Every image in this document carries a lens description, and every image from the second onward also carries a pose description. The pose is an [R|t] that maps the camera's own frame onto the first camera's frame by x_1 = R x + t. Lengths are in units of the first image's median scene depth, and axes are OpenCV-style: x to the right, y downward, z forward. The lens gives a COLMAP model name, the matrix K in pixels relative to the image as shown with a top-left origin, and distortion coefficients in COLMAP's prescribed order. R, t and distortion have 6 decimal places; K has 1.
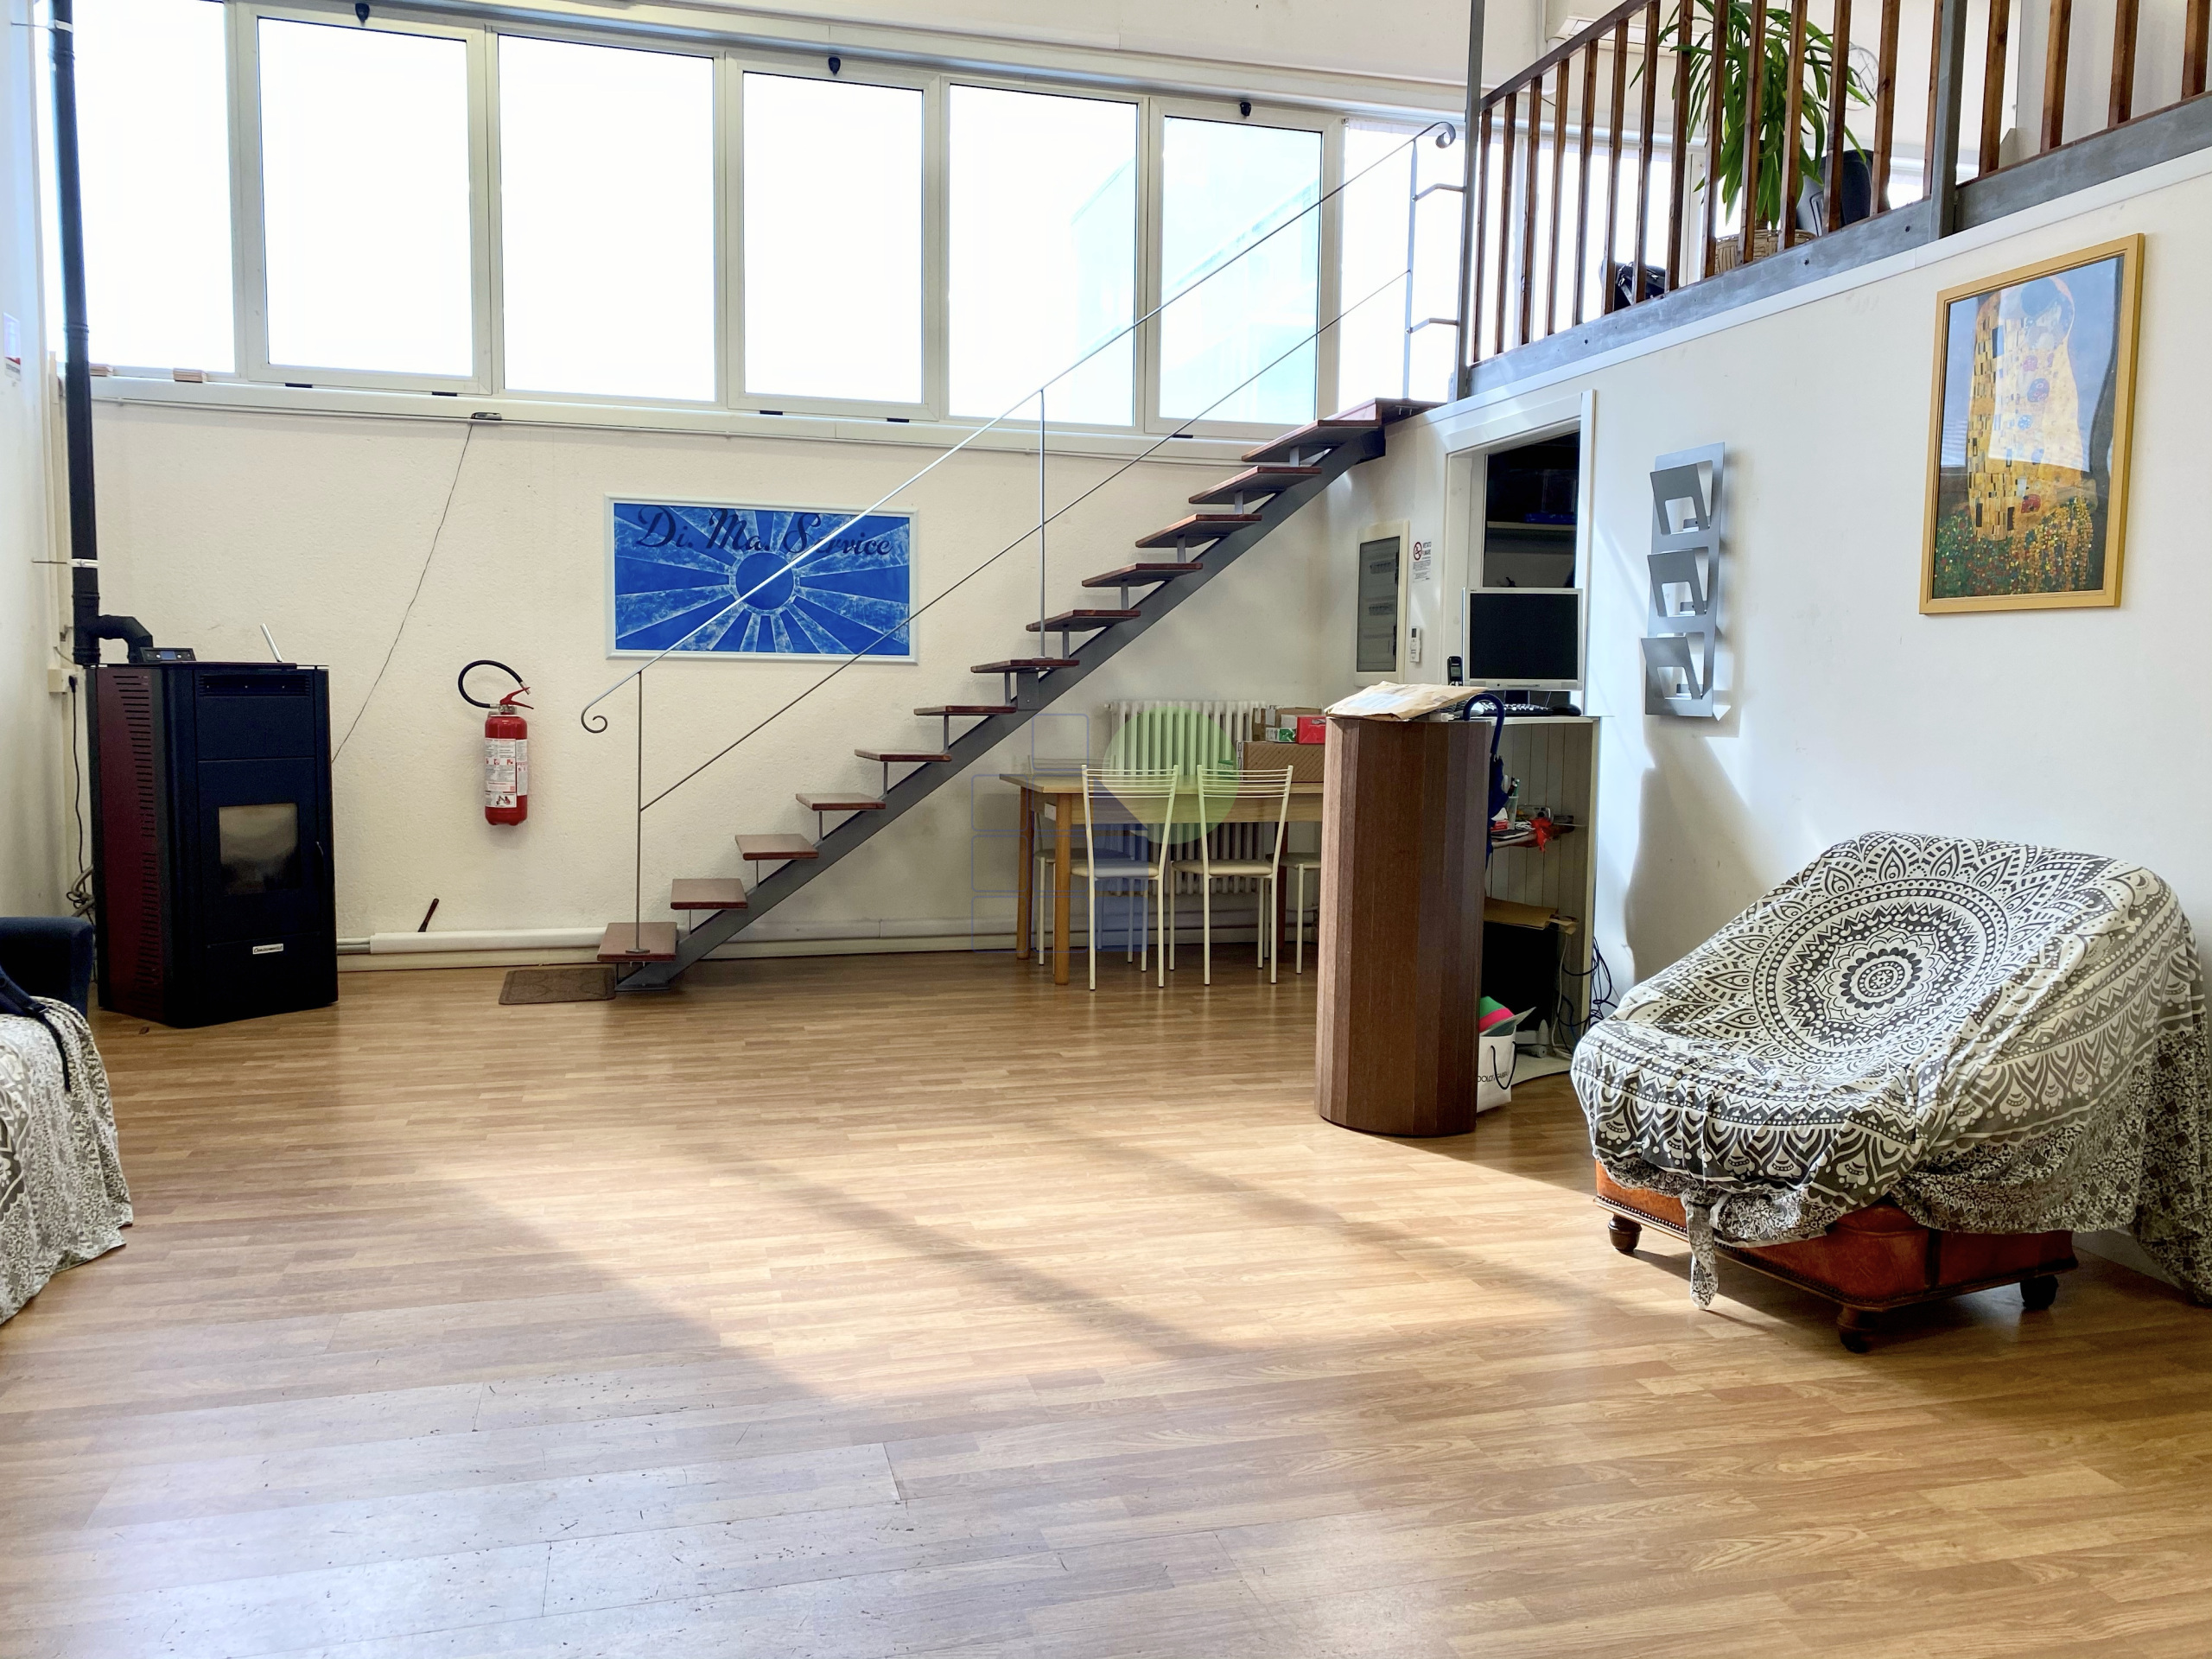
lens RADIAL K [[1629.4, 0, 1096.3], [0, 1629.4, 841.5], [0, 0, 1]] dist [0.019108, -0.037173]
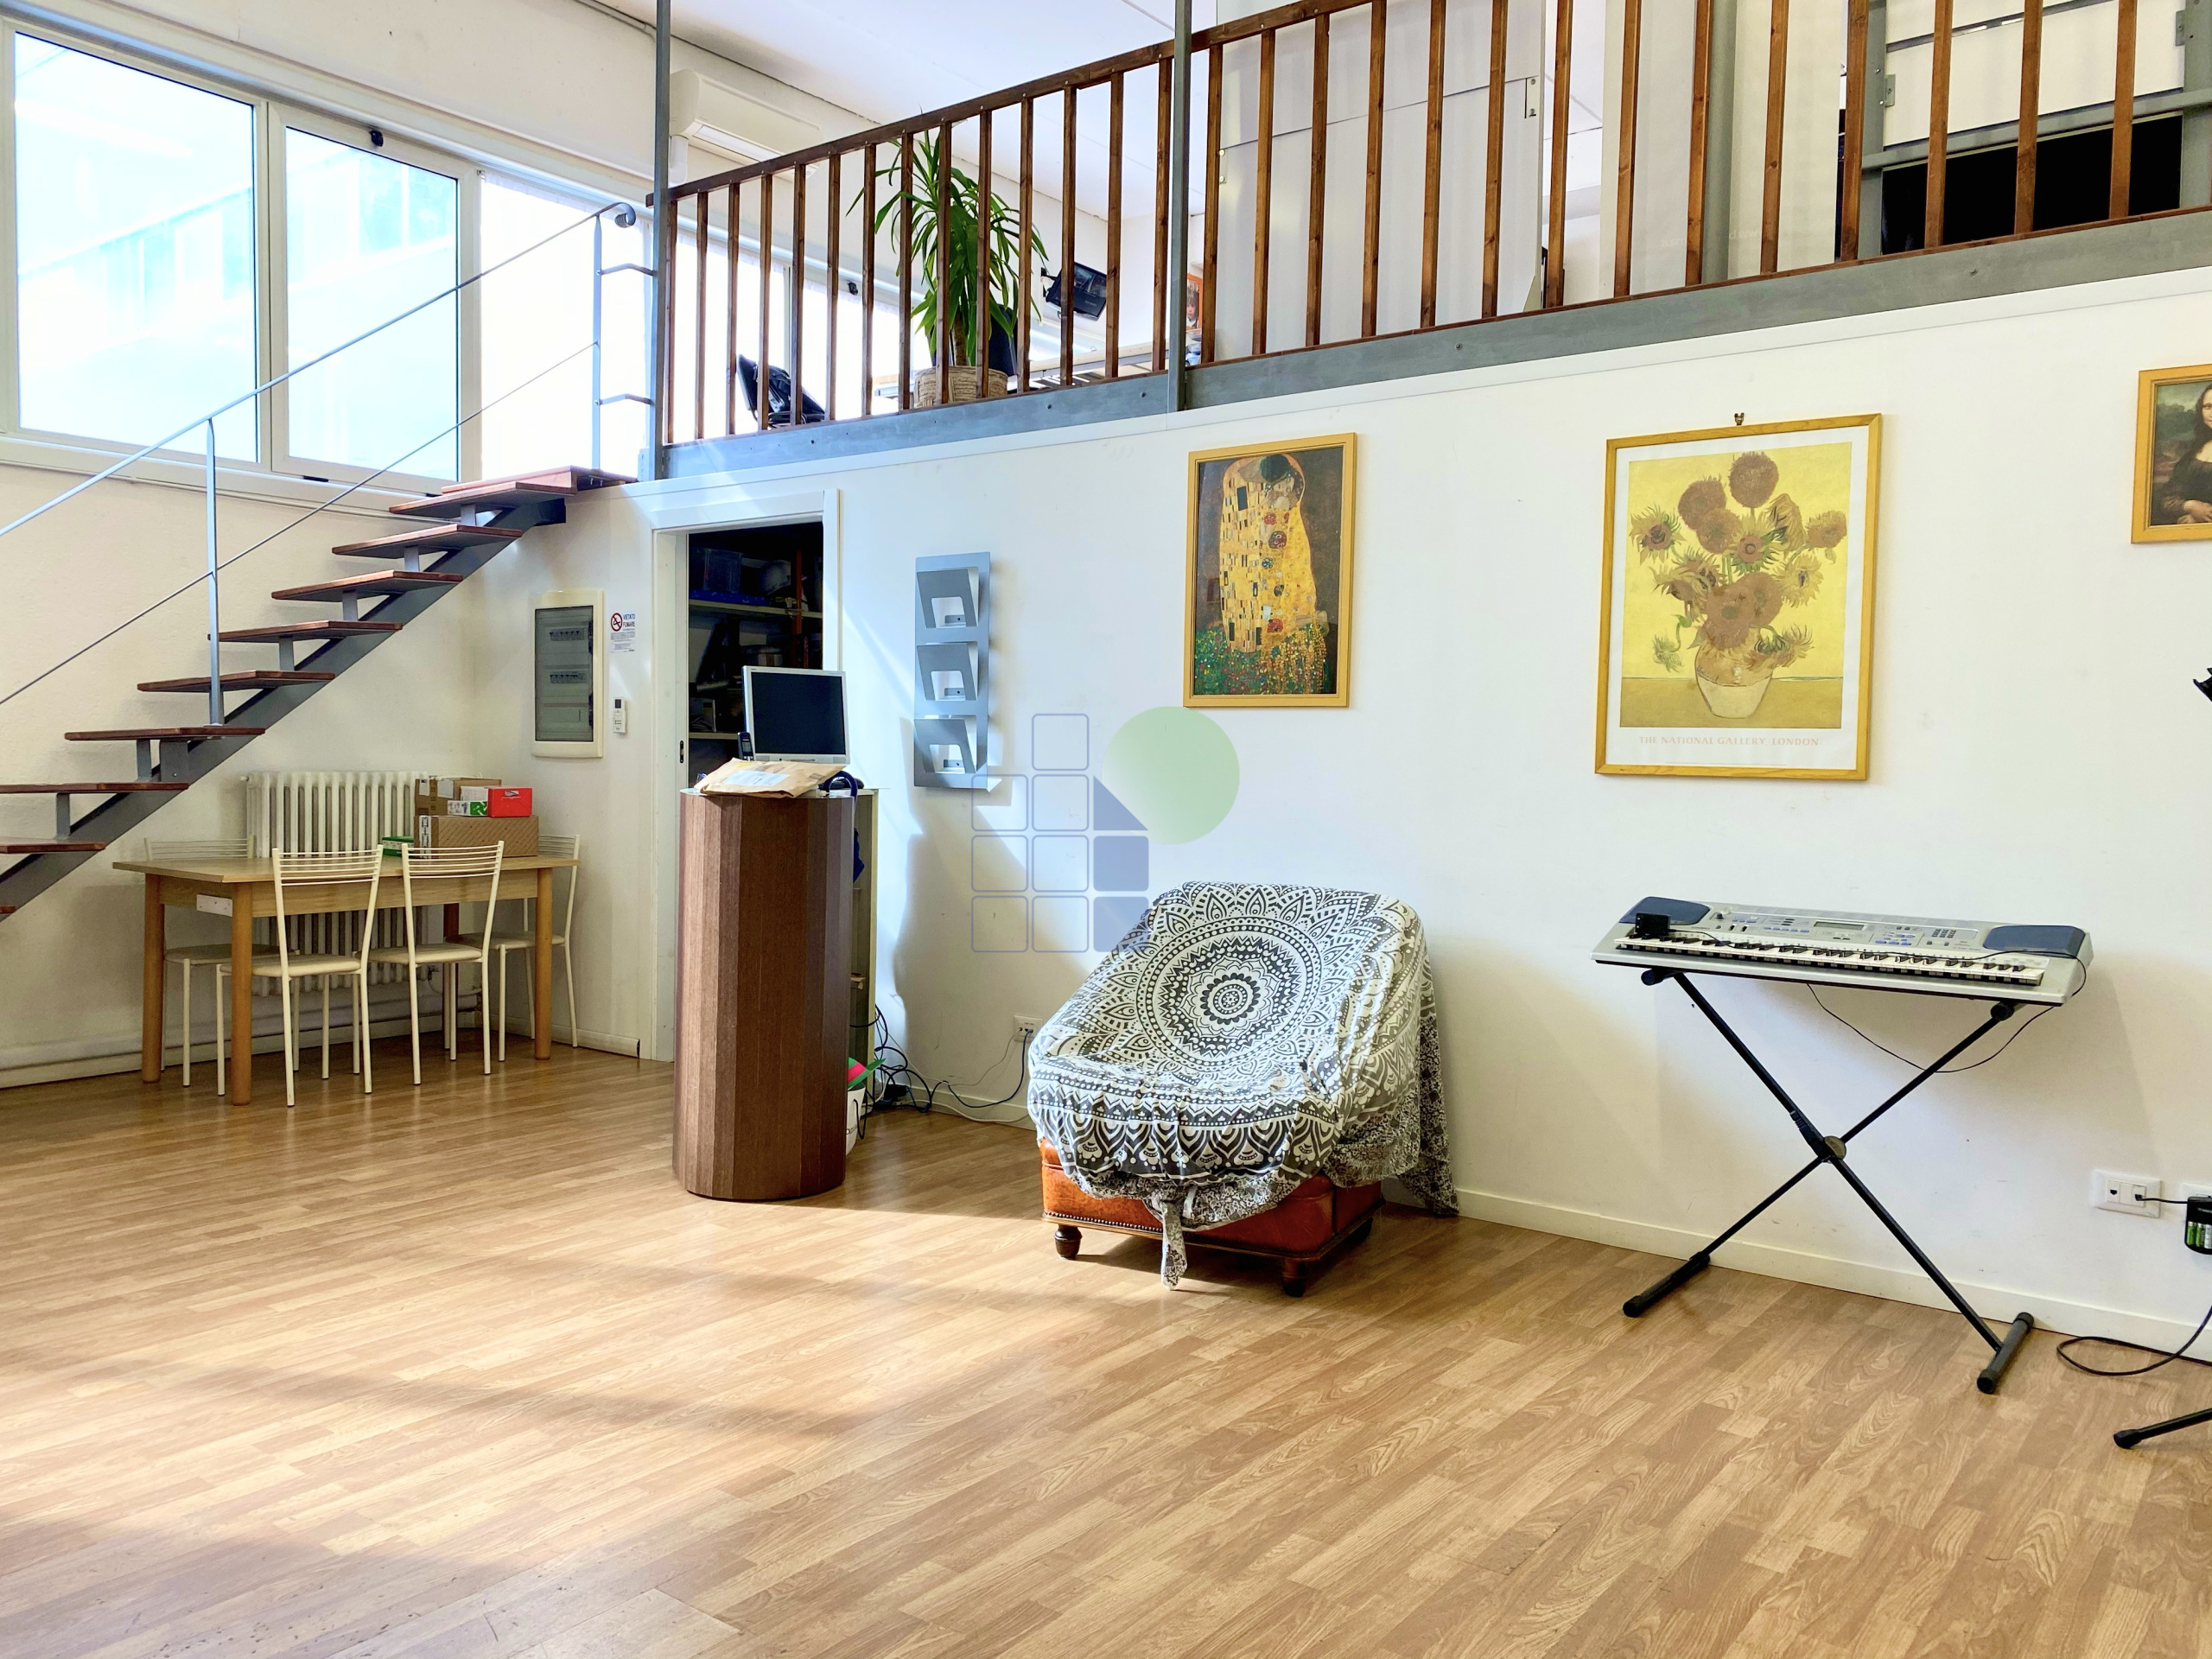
lens RADIAL K [[1629.4, 0, 1122.4], [0, 1629.4, 828.1], [0, 0, 1]] dist [0.019108, -0.037173]
pose [[0.792595, -0.026186, 0.609186, -0.297861], [0.053685, 0.998194, -0.026942, -0.015637], [-0.607380, 0.054058, 0.792570, 0.049117]]
